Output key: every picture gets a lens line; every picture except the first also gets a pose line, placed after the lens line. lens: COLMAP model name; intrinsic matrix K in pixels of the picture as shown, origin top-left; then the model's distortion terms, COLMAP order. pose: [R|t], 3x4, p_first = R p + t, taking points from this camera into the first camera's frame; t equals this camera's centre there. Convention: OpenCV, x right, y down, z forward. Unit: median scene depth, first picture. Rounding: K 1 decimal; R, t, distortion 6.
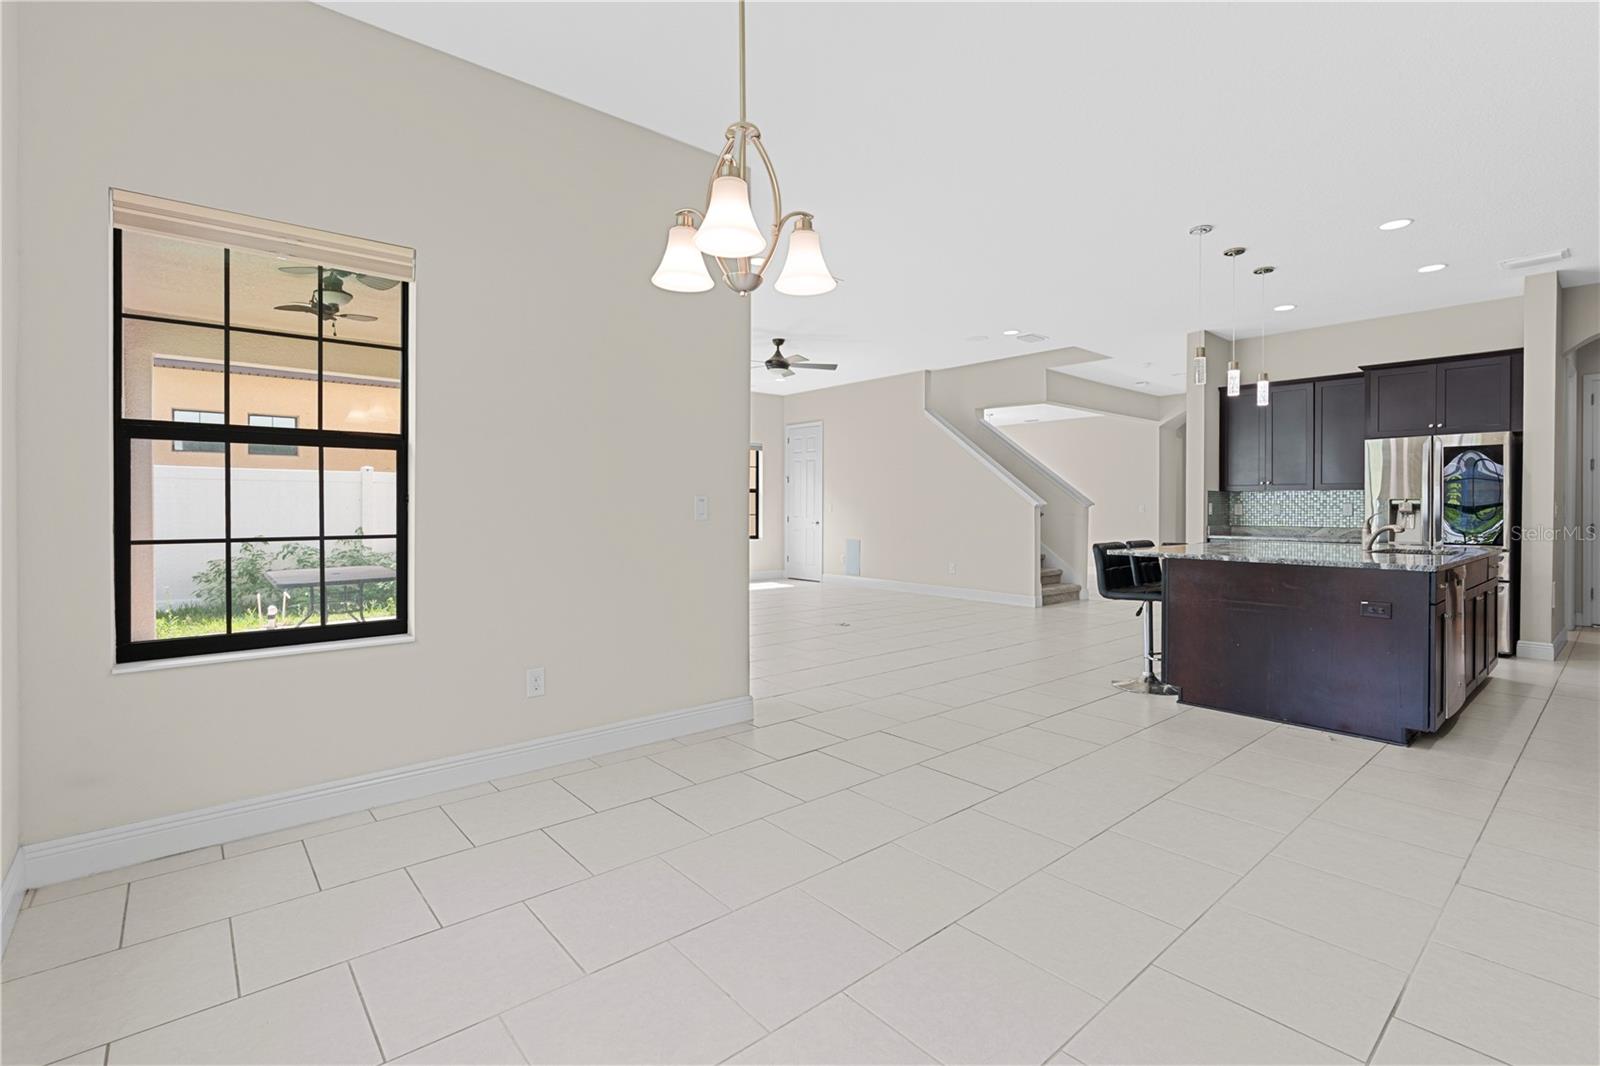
lens RADIAL K [[722.1, 0, 786.9], [0, 722.1, 507.5], [0, 0, 1]] dist [-0.010005, 0.002578]
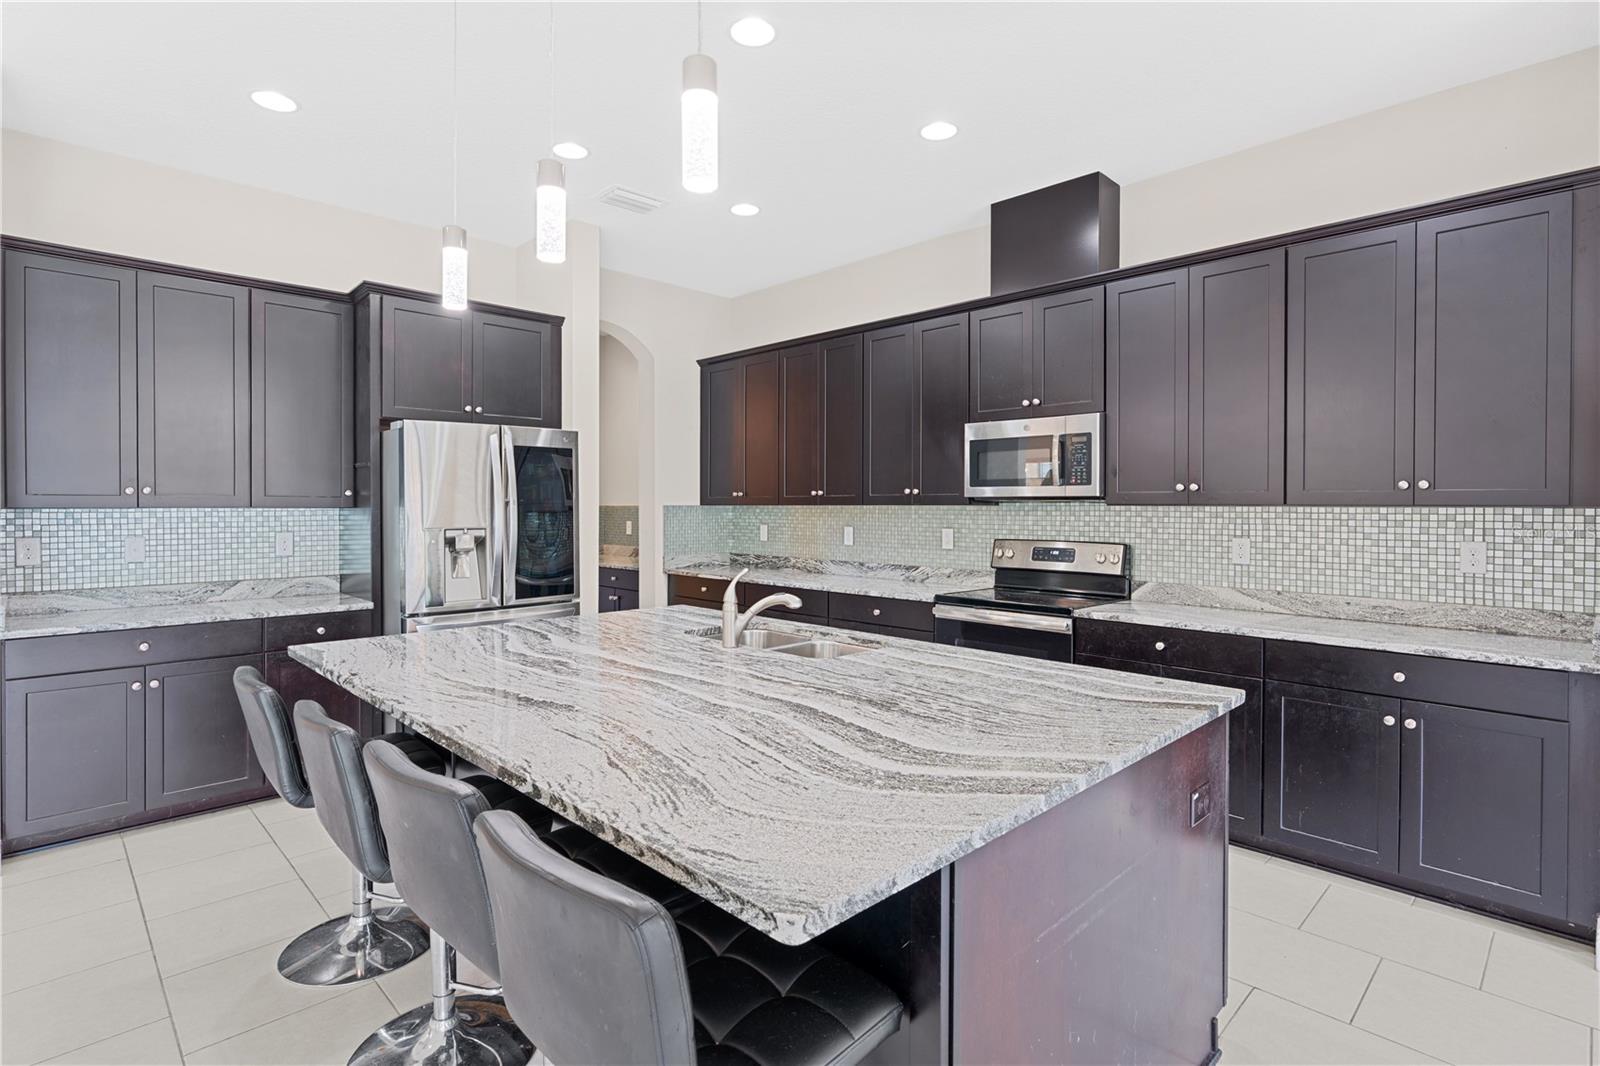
lens RADIAL K [[789.7, 0, 805.8], [0, 789.7, 502.6], [0, 0, 1]] dist [-0.007074, 0.001012]
pose [[-0.085308, -0.002122, 0.996352, 0.197700], [-0.000257, 0.999998, 0.002108, -0.034406], [-0.996355, -0.000076, -0.085309, 0.787028]]
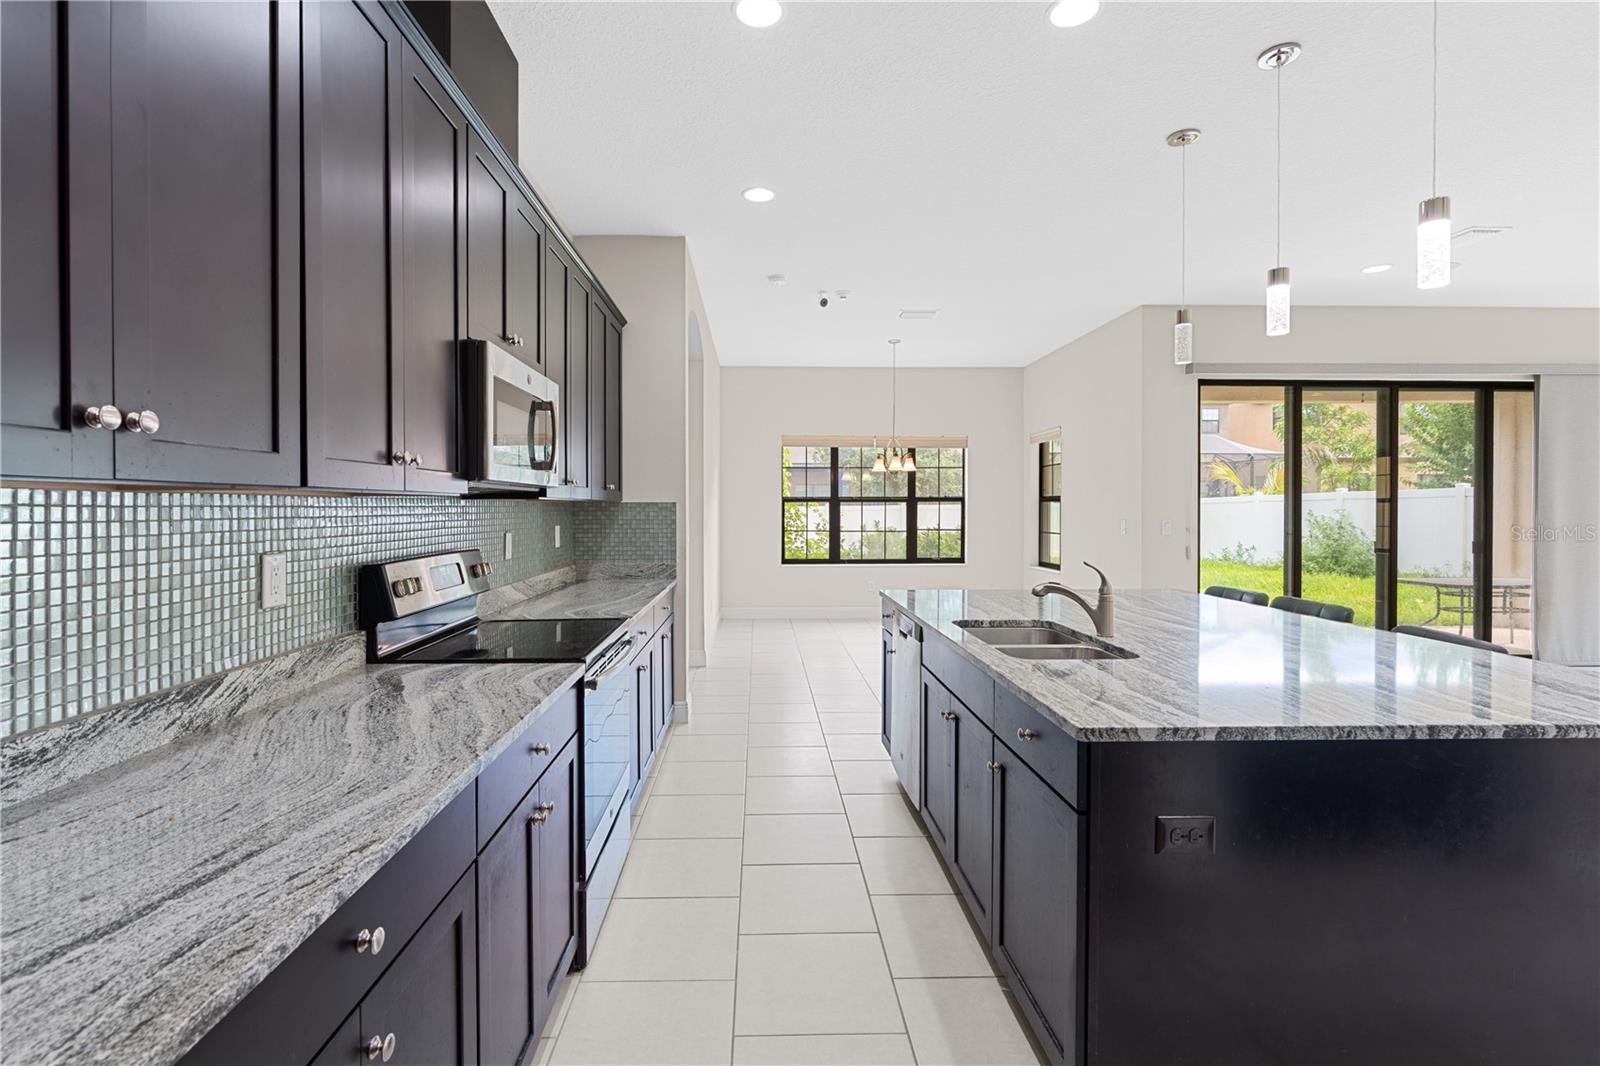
lens RADIAL K [[722.1, 0, 773.2], [0, 722.1, 511.2], [0, 0, 1]] dist [-0.010005, 0.002578]
pose [[-0.629952, 0.003176, -0.776627, 1.084339], [-0.000253, 0.999991, 0.004295, -0.024525], [0.776634, 0.002902, -0.629946, 0.905990]]
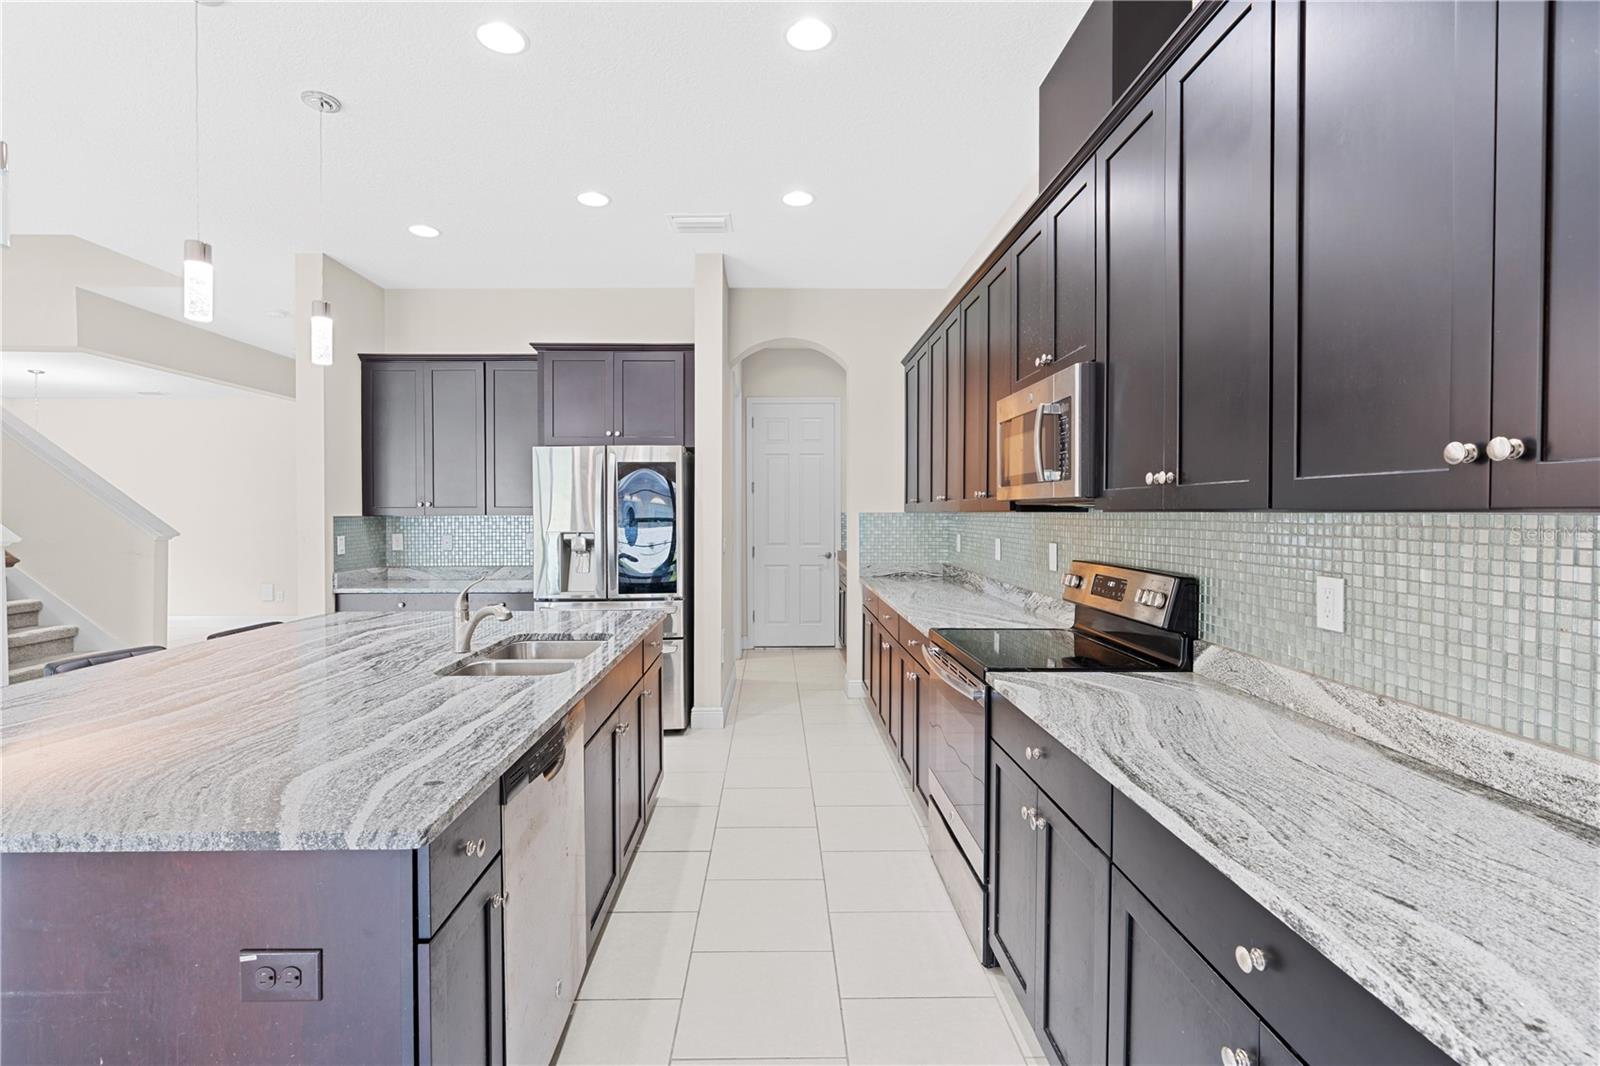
lens RADIAL K [[722.1, 0, 787.0], [0, 722.1, 531.9], [0, 0, 1]] dist [-0.010005, 0.002578]
pose [[0.628241, -0.027440, 0.777535, 0.436325], [0.006931, 0.999536, 0.029674, -0.032409], [-0.777988, -0.013253, 0.628139, 0.388031]]
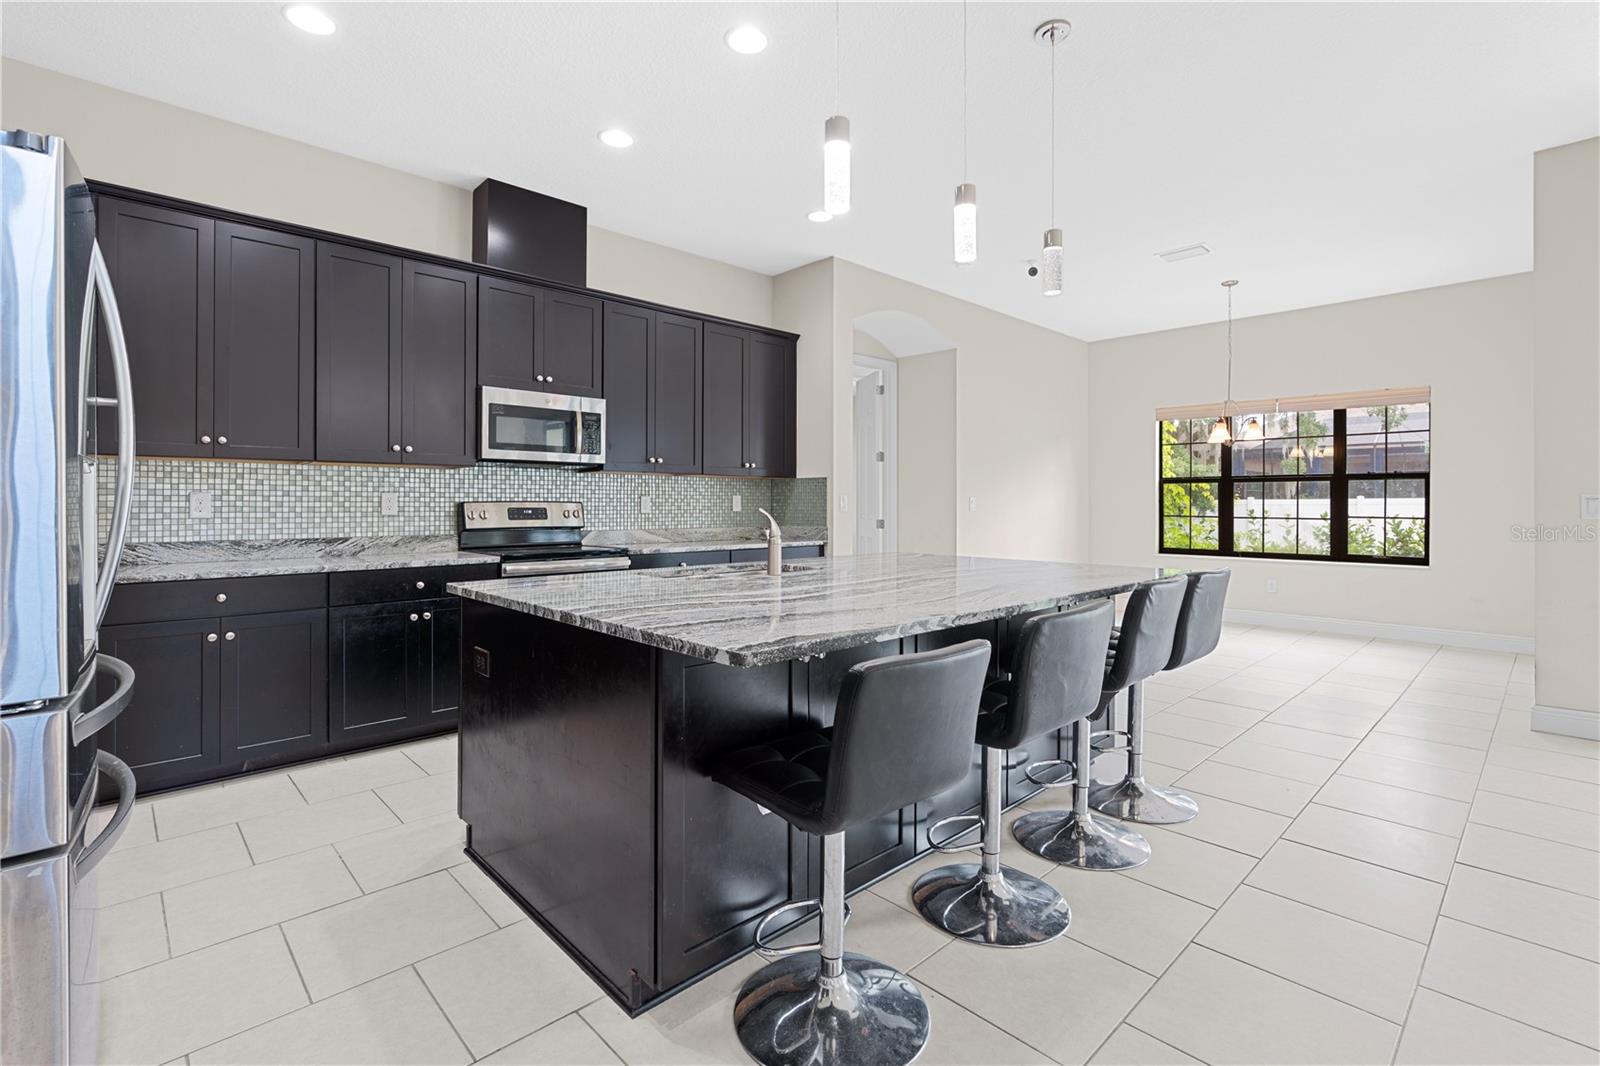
lens RADIAL K [[722.1, 0, 795.0], [0, 722.1, 505.1], [0, 0, 1]] dist [-0.010005, 0.002578]
pose [[-0.998411, -0.004329, -0.056192, 0.652140], [-0.004550, 0.999982, 0.003806, 0.000918], [0.056175, 0.004056, -0.998413, 1.257340]]
